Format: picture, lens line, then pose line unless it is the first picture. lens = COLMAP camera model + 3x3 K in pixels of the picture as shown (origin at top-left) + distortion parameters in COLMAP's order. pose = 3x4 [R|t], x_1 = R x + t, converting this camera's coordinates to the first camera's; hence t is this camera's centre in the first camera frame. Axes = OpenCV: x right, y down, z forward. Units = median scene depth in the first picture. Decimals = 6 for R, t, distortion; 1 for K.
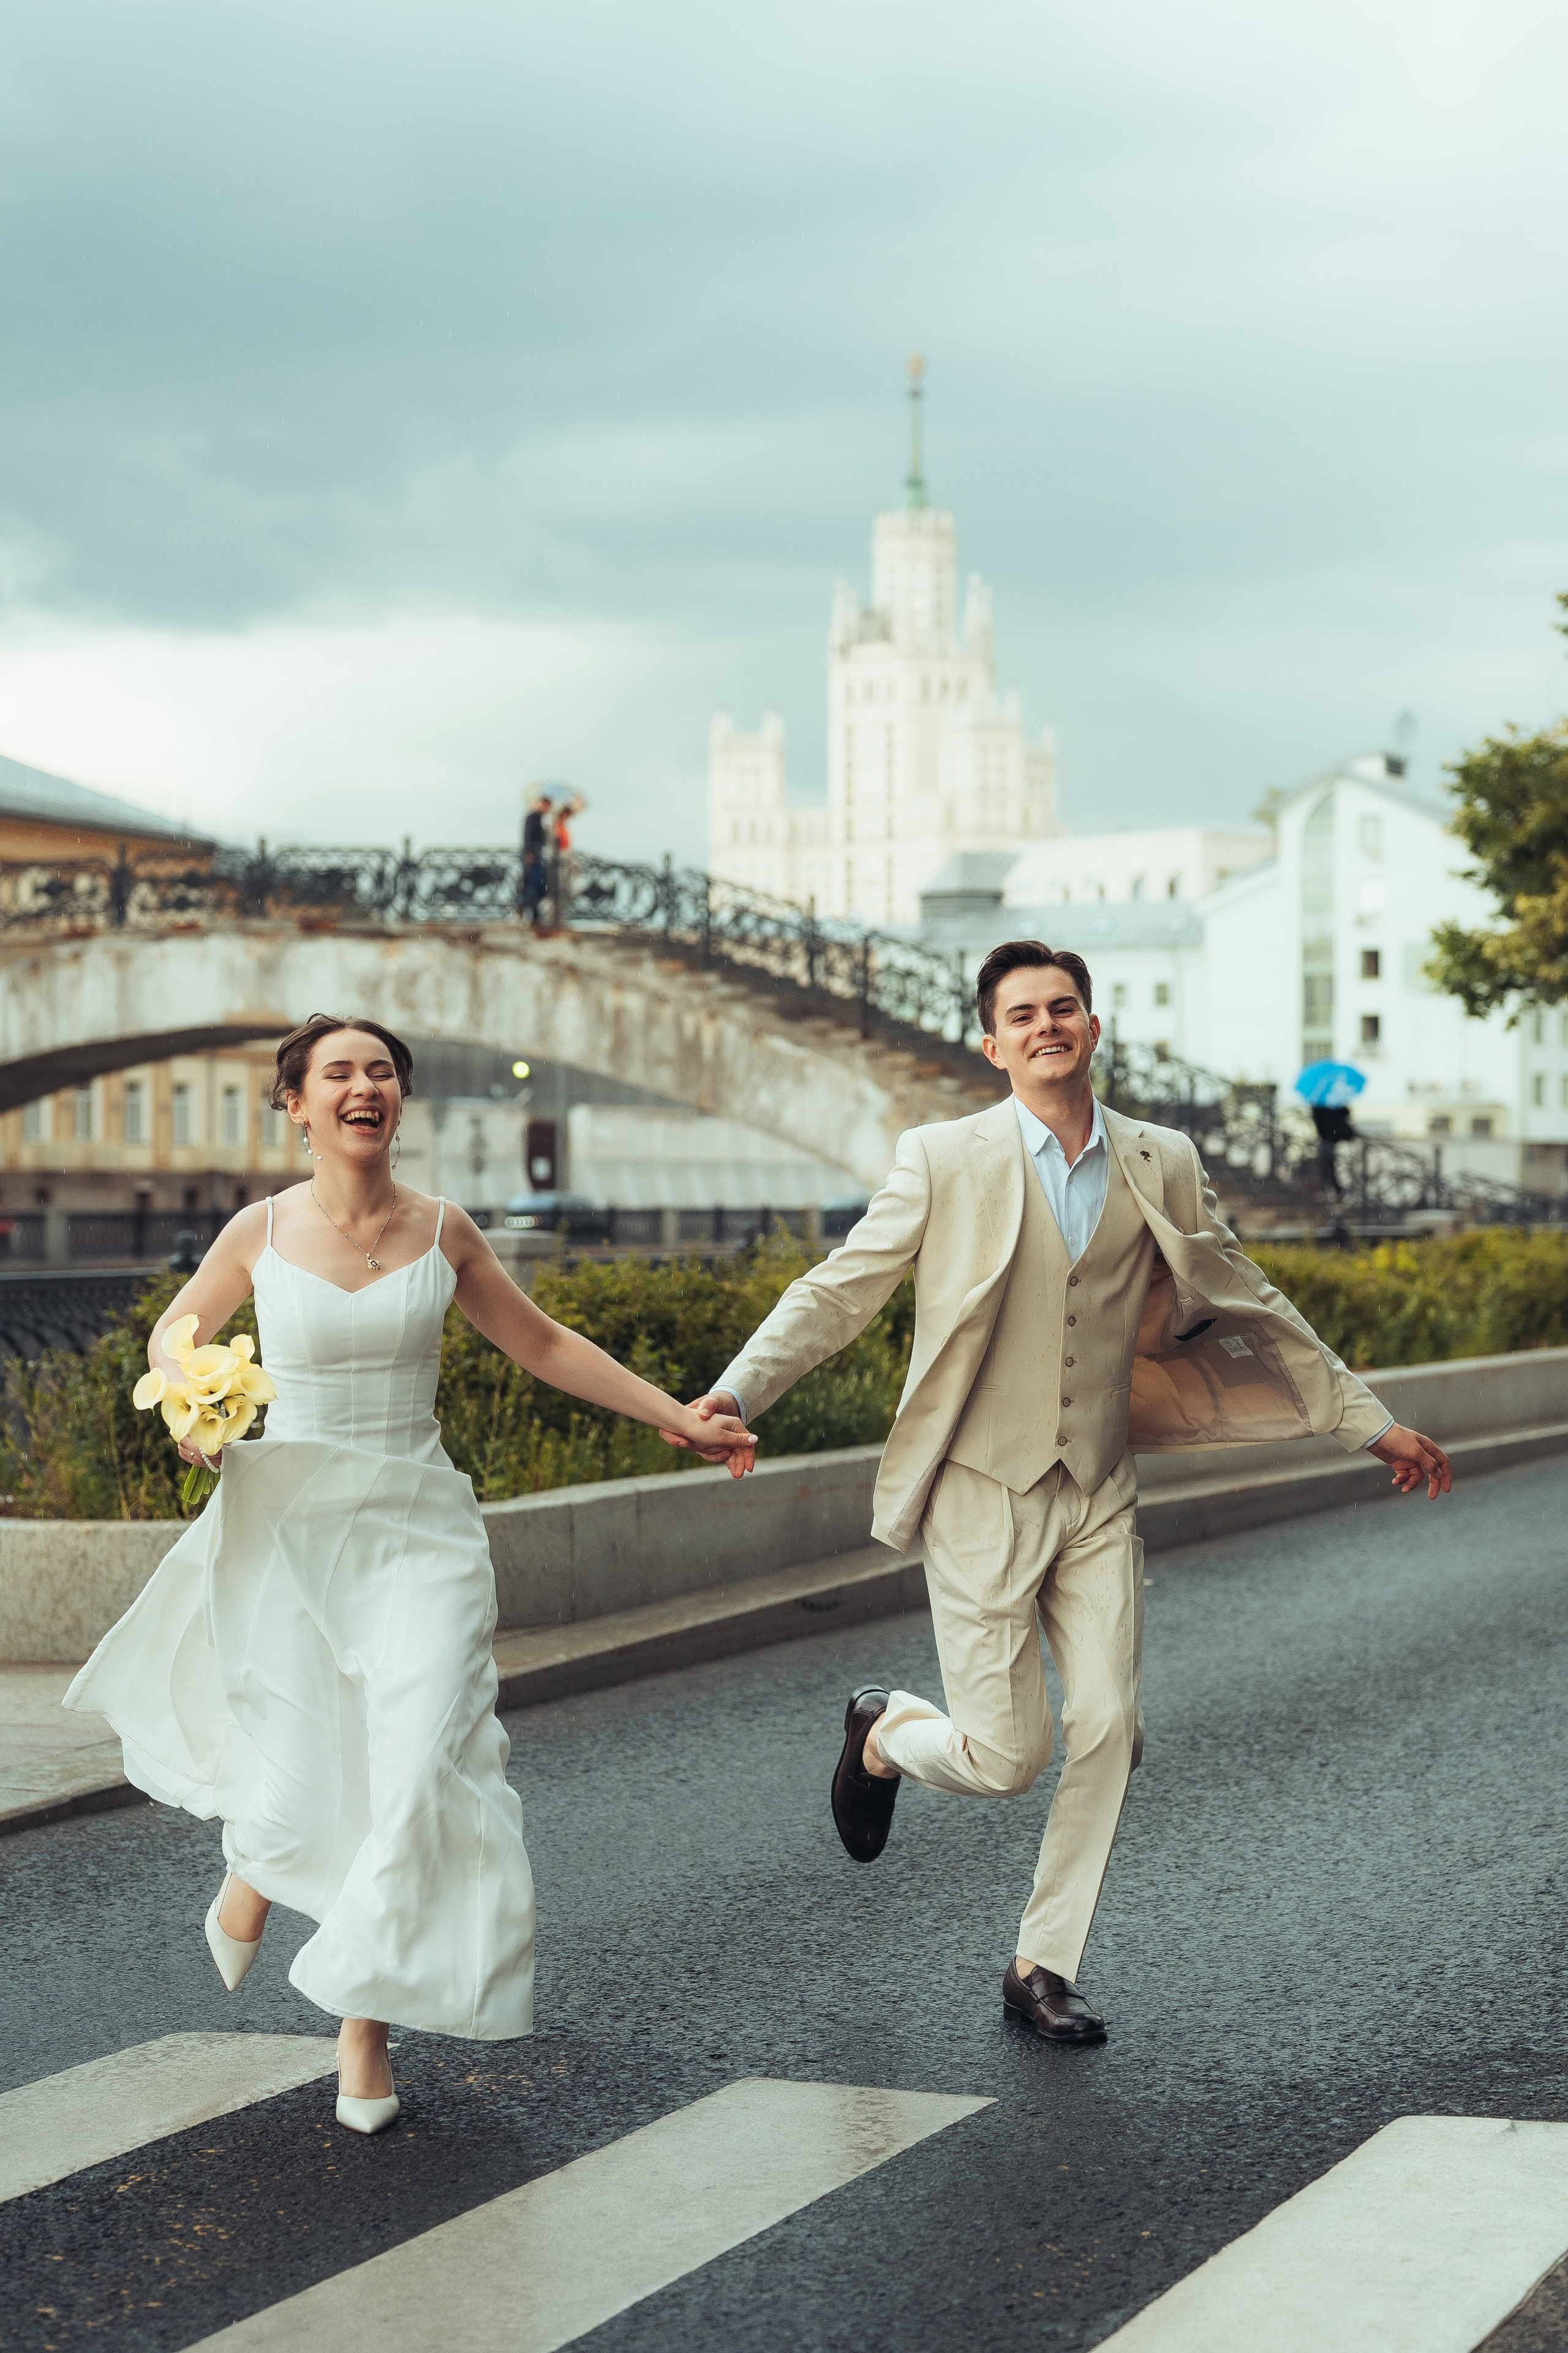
lens RADIAL K [[4371.4, 0, 799.3], [0, 4371.4, 1288.4], [0, 0, 1]] dist [-0.020727, 0.000000]
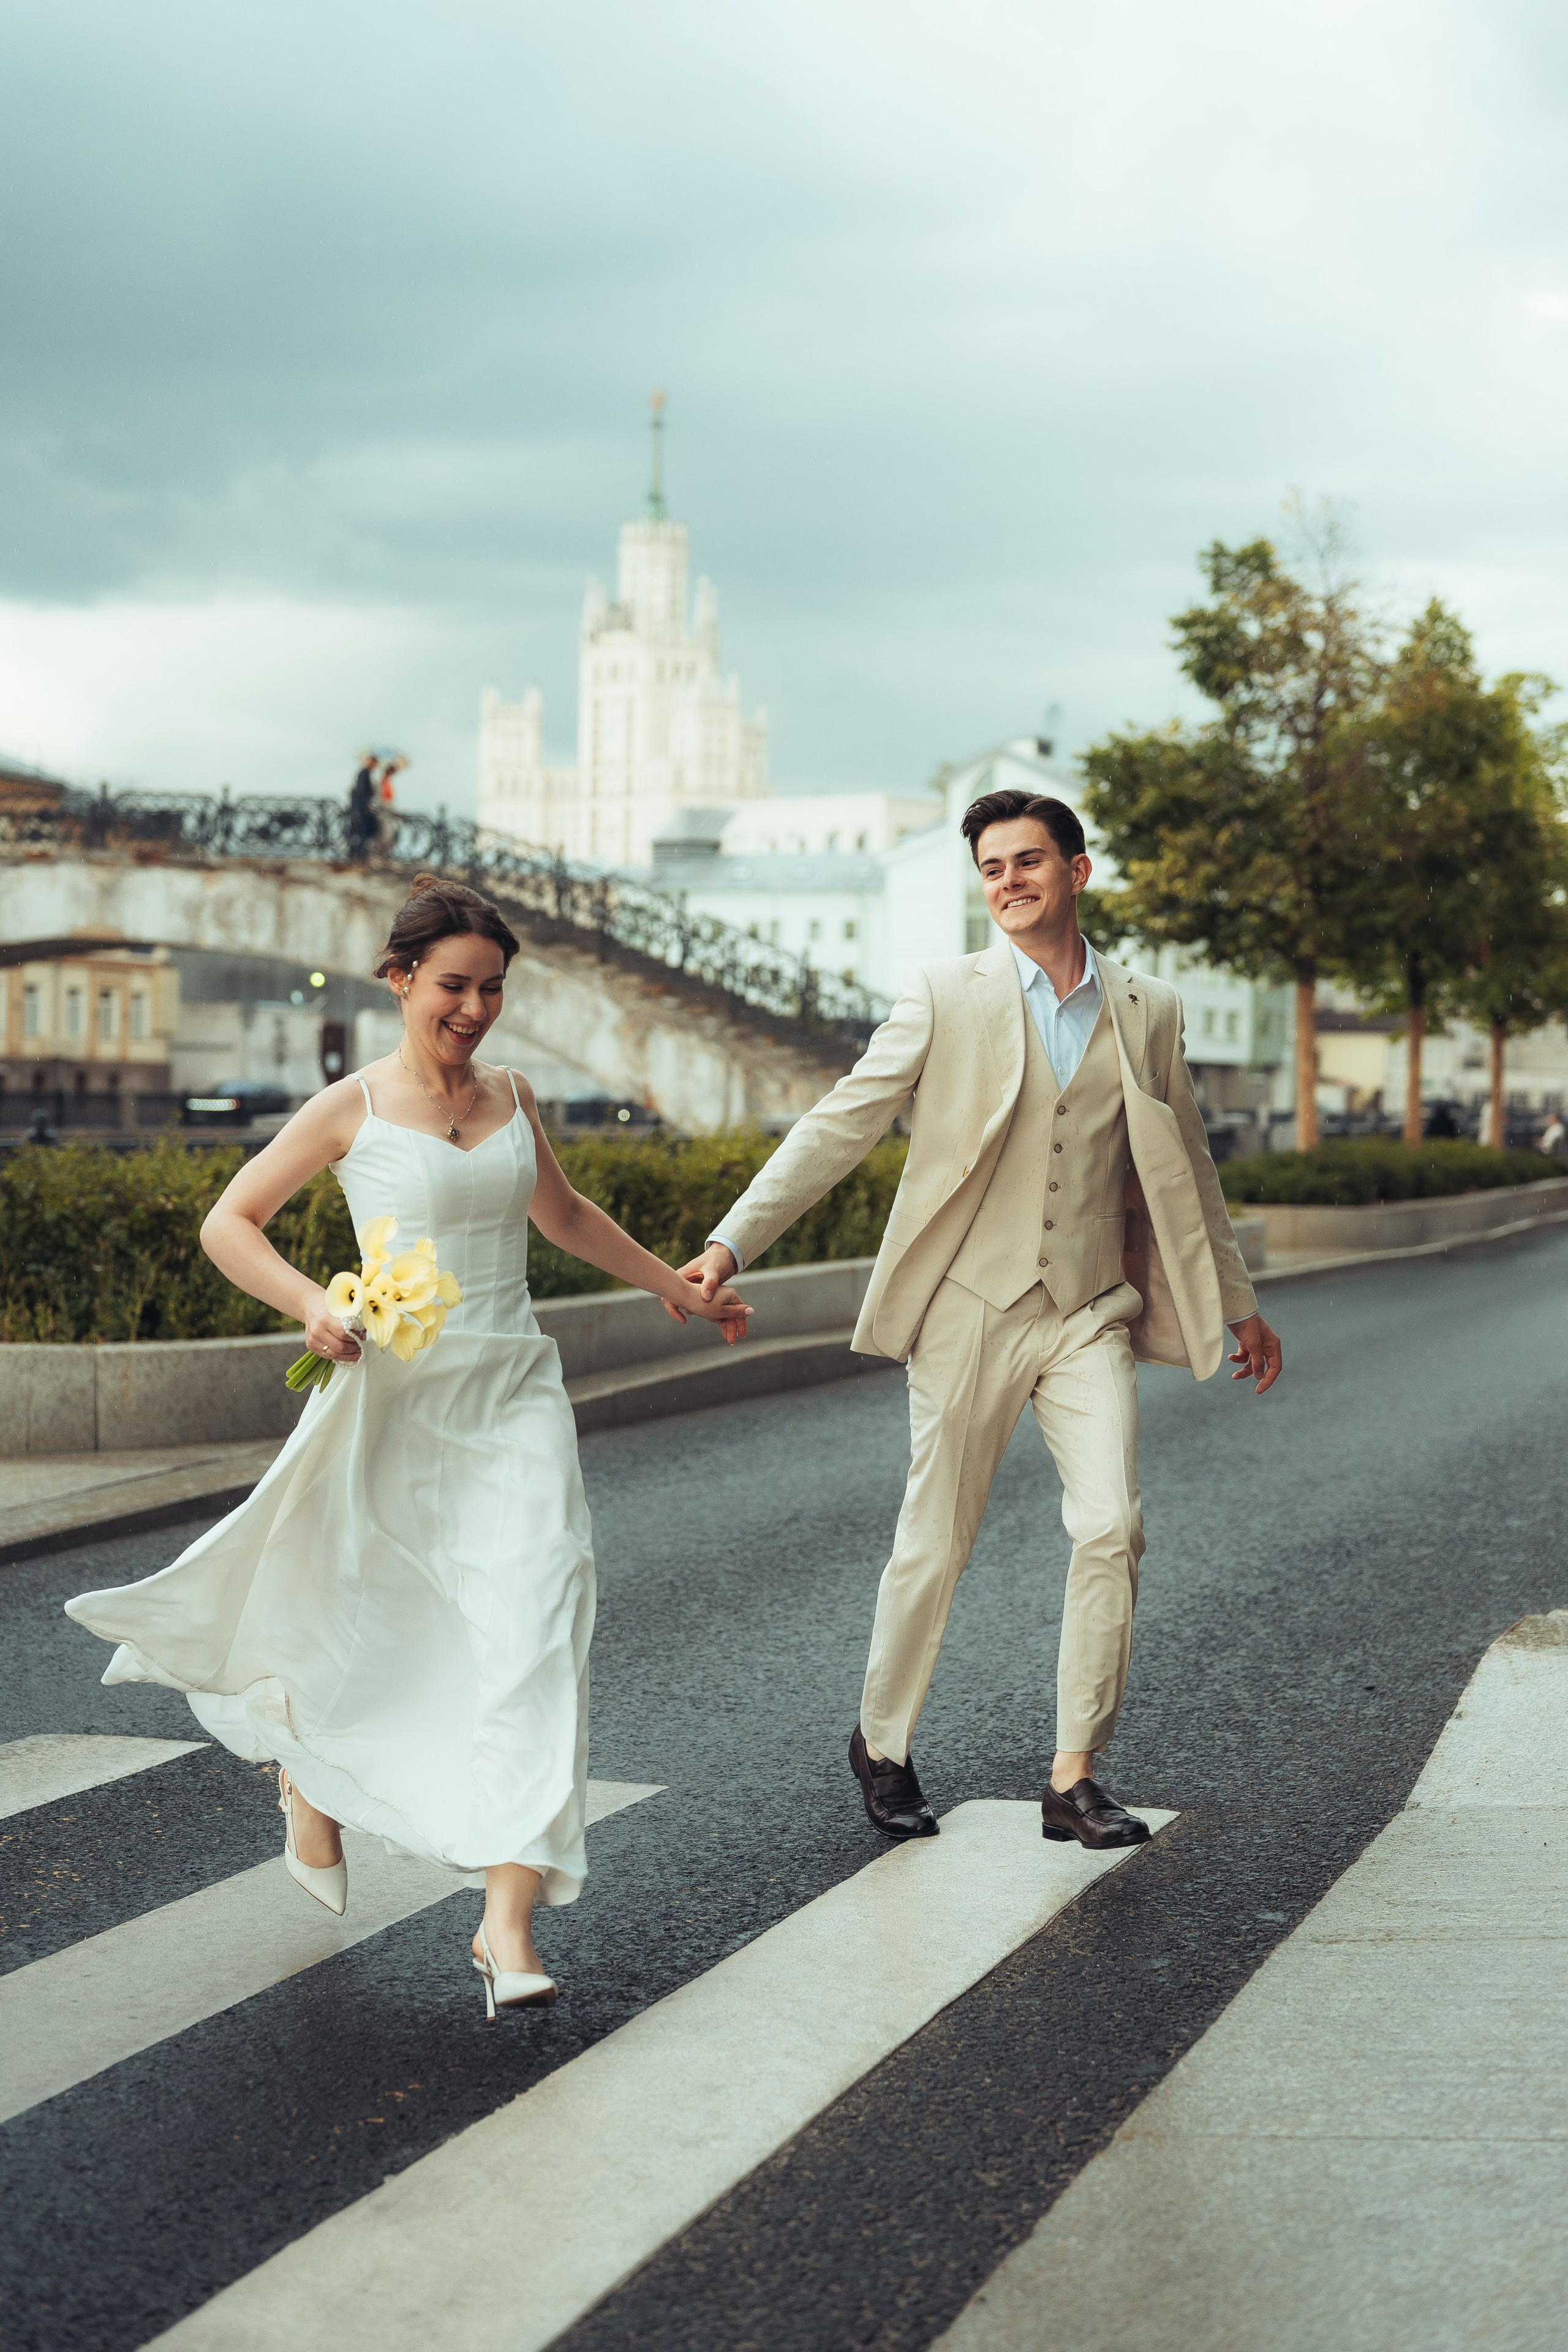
lens RADIAL K [[3618.6, 0, 817.1], [0, 3618.6, 1241.6], [0, 0, 1]] dist [-0.028306, 0.000000]
pose [[0.996996, 0.019226, 0.075031, 0.000570], [-0.020733, 0.999598, 0.019356, -0.000135], [-0.074629, -0.020854, 0.996993, -0.009954]]
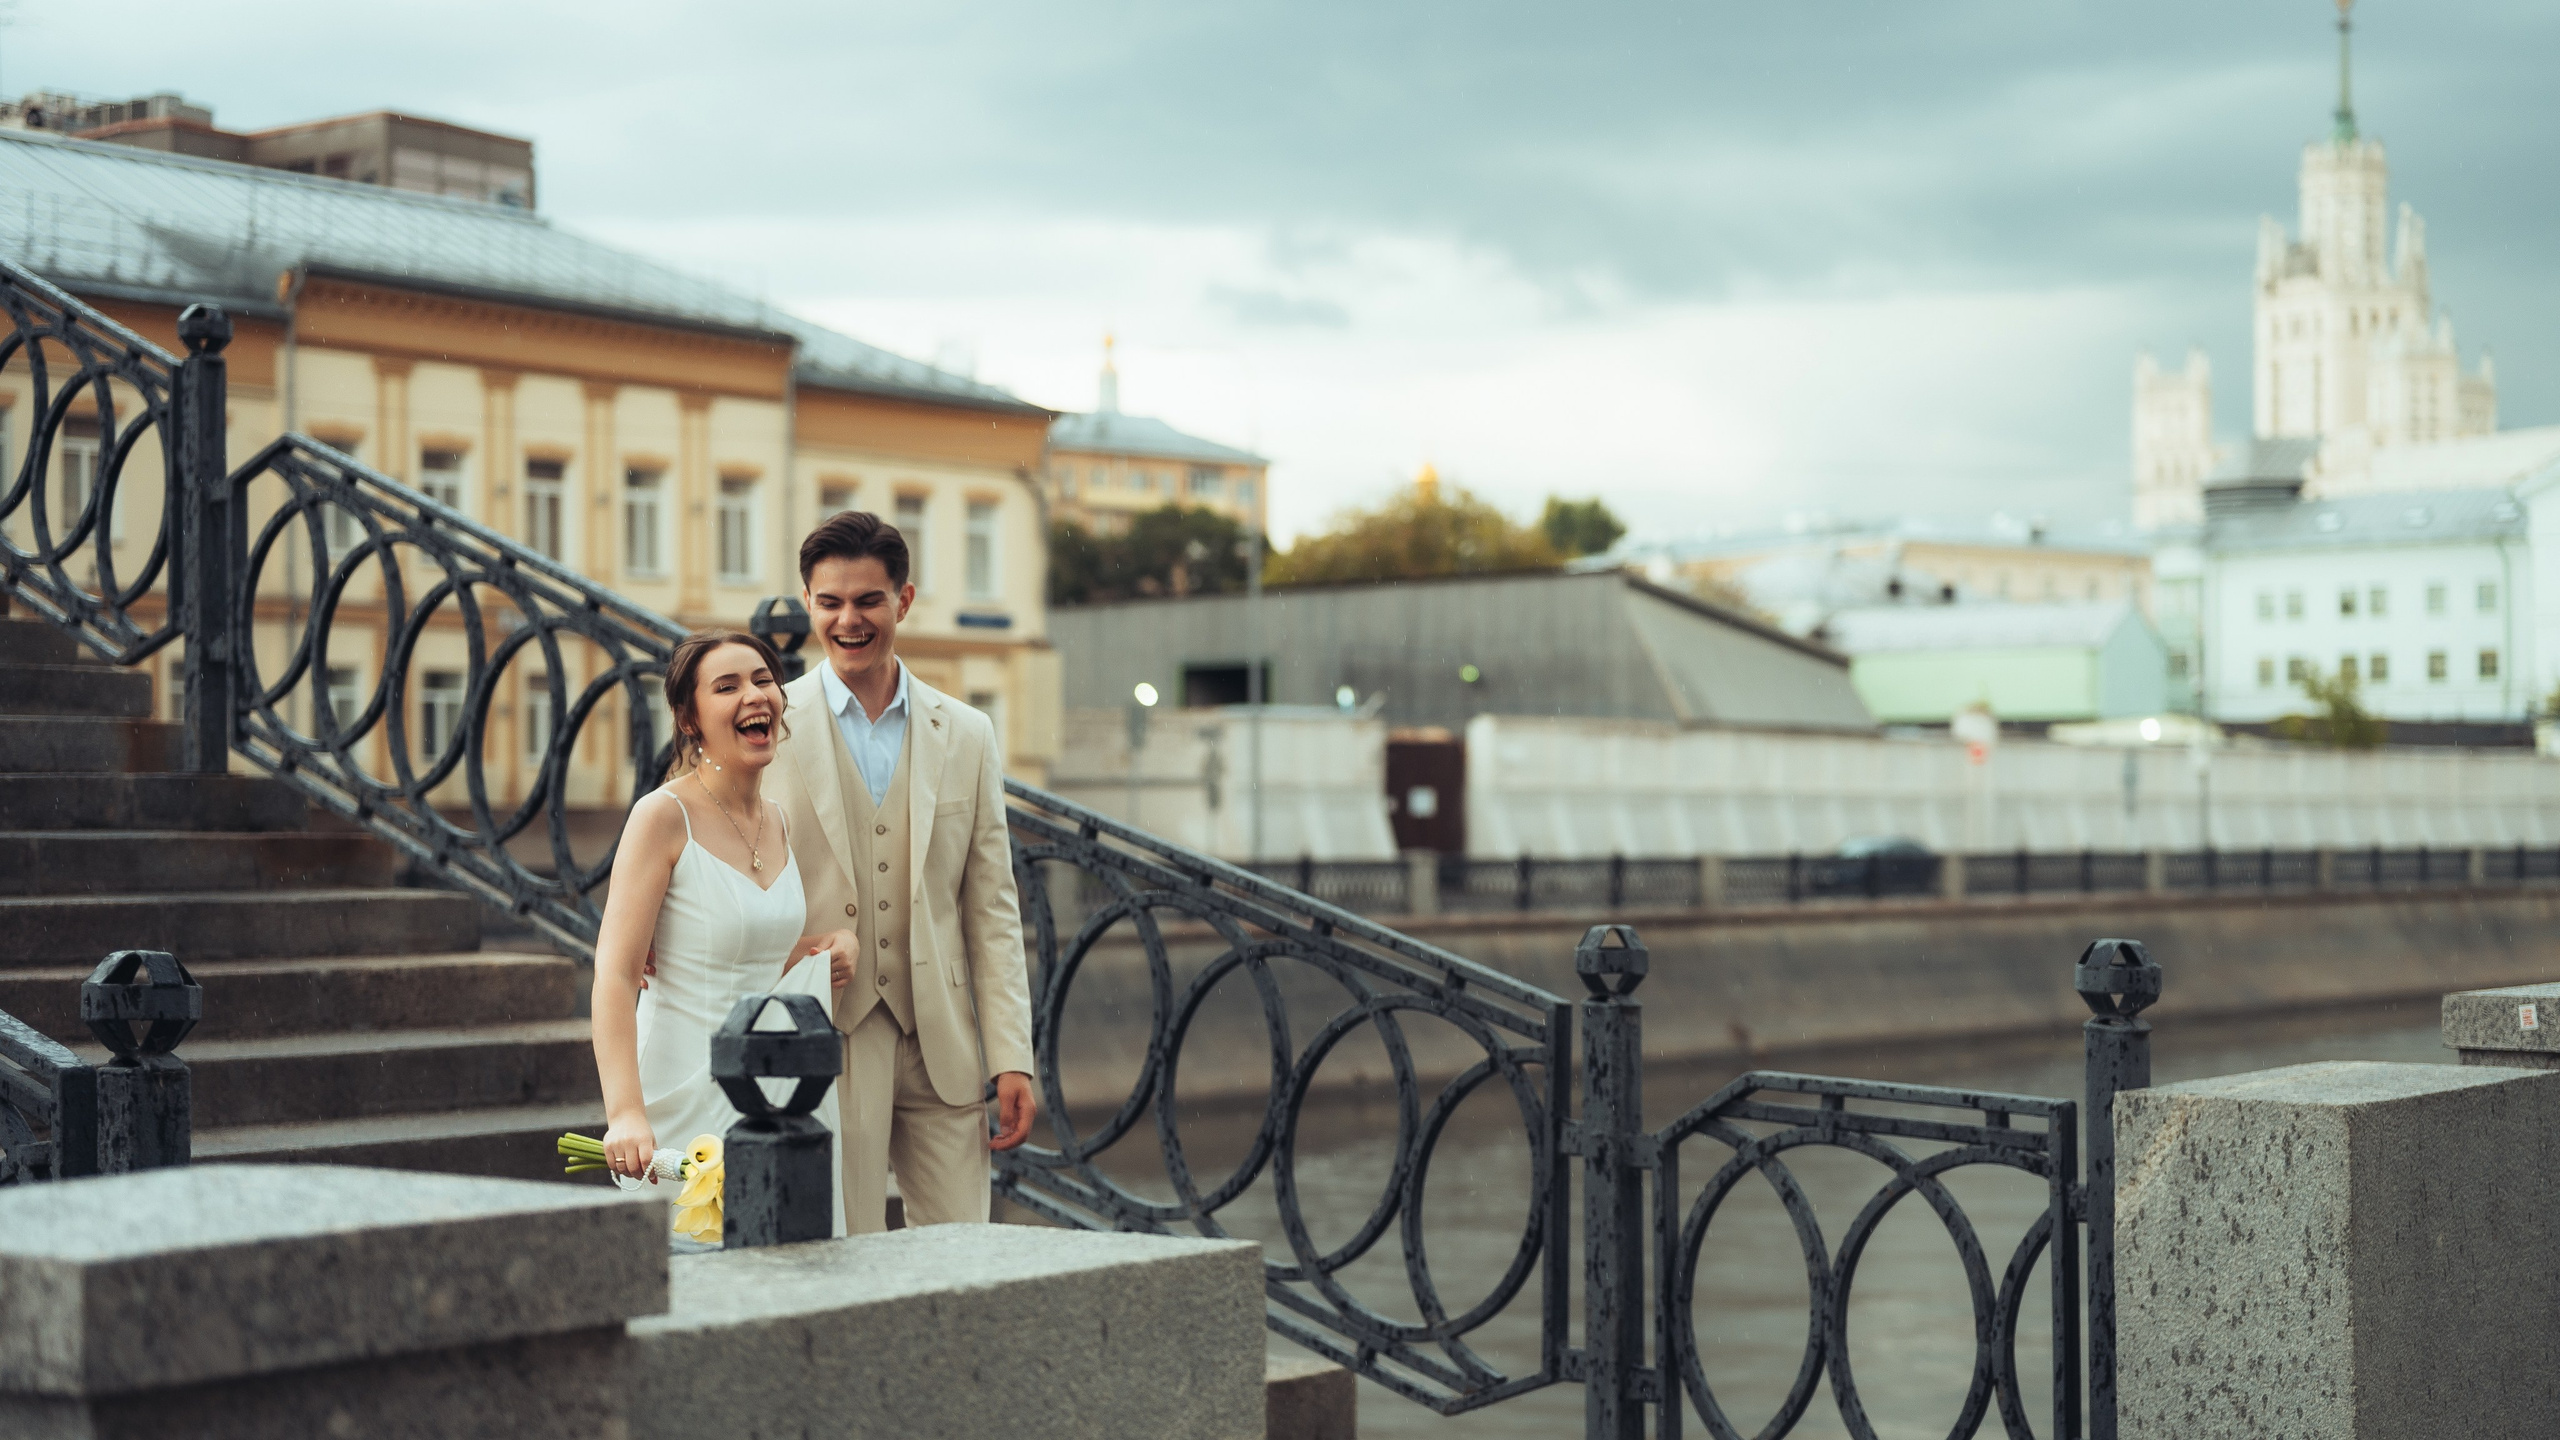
lens RADIAL K [[3963.7, 0, 1226.1], [0, 3963.7, 959.9], [0, 0, 1]] dist [-0.021660, 0.000000]
pose [[0.965654, 0.003381, -0.259809, 0.130481], [-0.000667, 0.999944, 0.010534, -0.012673], [0.259831, -0.009999, 0.965602, 0.549091]]
